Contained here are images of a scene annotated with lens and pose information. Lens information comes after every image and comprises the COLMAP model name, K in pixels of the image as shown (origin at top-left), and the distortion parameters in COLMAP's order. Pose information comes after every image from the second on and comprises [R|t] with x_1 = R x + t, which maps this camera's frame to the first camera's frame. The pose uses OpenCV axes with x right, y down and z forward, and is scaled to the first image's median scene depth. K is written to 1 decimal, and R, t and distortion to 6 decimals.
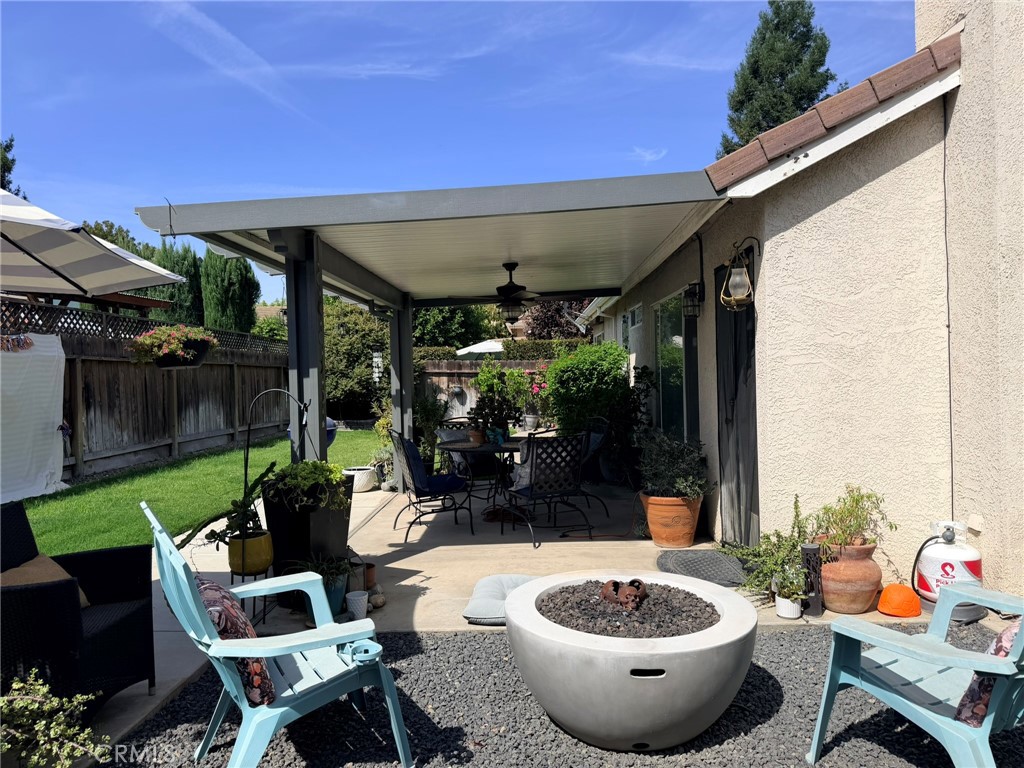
lens RADIAL K [[715.7, 0, 517.0], [0, 715.7, 392.6], [0, 0, 1]] dist [0.072303, -0.087467]
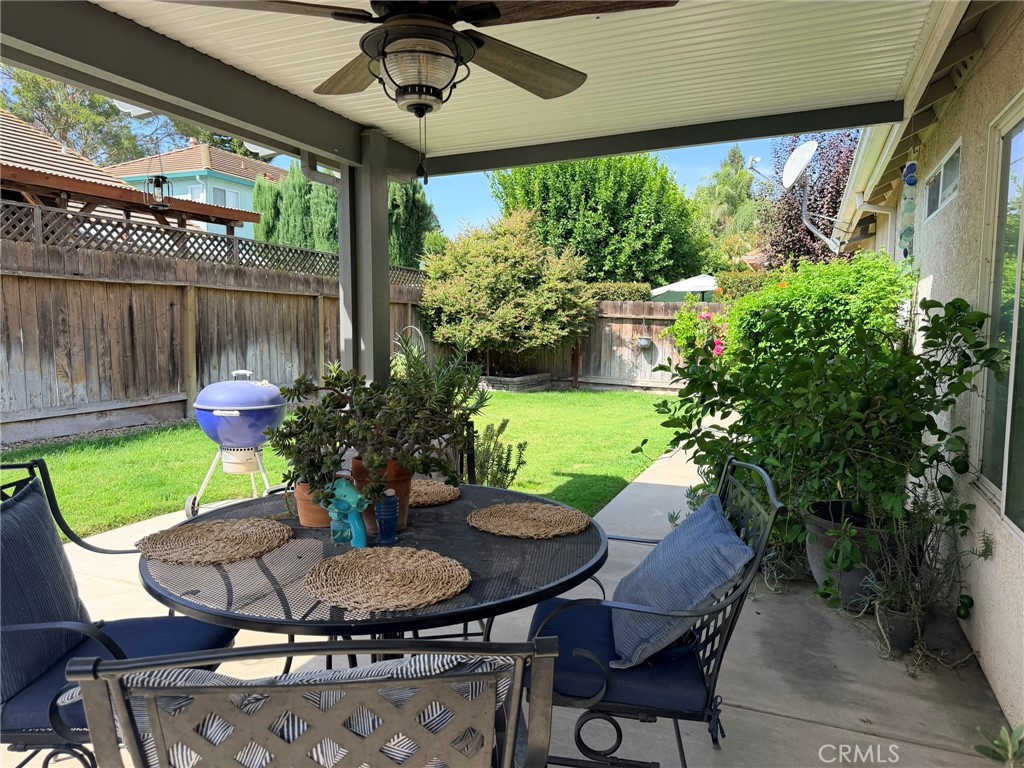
lens RADIAL K [[715.7, 0, 517.0], [0, 715.7, 392.6], [0, 0, 1]] dist [0.072303, -0.087467]
pose [[0.936134, 0.066321, -0.345333, 0.052989], [-0.041794, 0.996077, 0.078001, -0.005367], [0.349151, -0.058587, 0.935233, 0.307332]]
